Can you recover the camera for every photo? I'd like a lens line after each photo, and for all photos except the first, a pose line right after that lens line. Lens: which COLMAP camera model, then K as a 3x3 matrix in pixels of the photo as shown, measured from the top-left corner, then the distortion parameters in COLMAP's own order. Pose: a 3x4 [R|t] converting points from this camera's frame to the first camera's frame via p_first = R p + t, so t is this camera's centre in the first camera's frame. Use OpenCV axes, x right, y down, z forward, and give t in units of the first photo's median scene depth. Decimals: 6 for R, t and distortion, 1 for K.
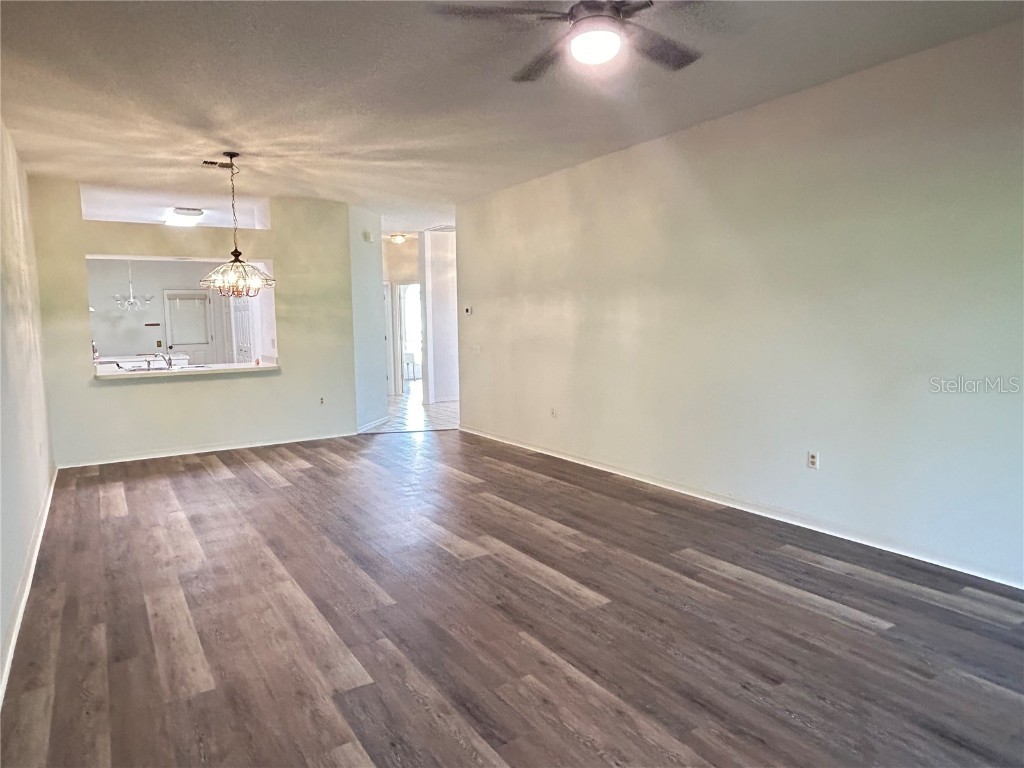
lens RADIAL K [[645.4, 0, 512.0], [0, 645.4, 384.0], [0, 0, 1]] dist [-0.001592, -0.001501]
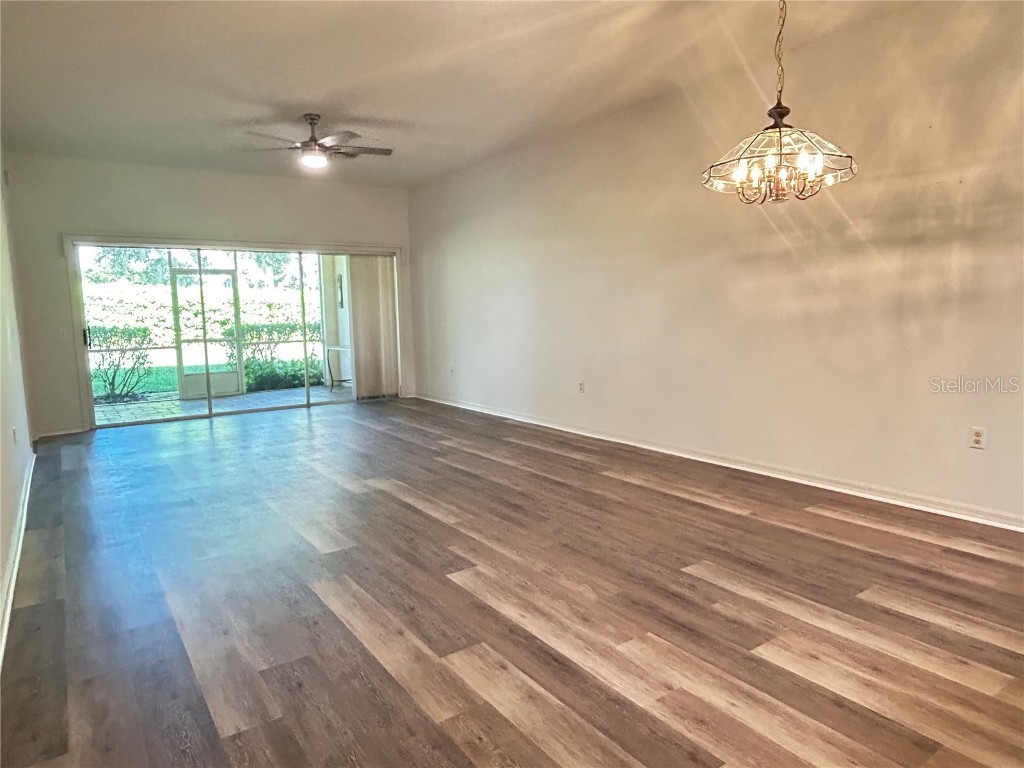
lens RADIAL K [[645.4, 0, 512.0], [0, 645.4, 384.0], [0, 0, 1]] dist [-0.001592, -0.001501]
pose [[-0.998755, 0.042059, -0.026835, -0.222986], [0.035351, 0.976145, 0.214220, -0.122709], [0.035205, 0.213005, -0.976417, 1.681537]]
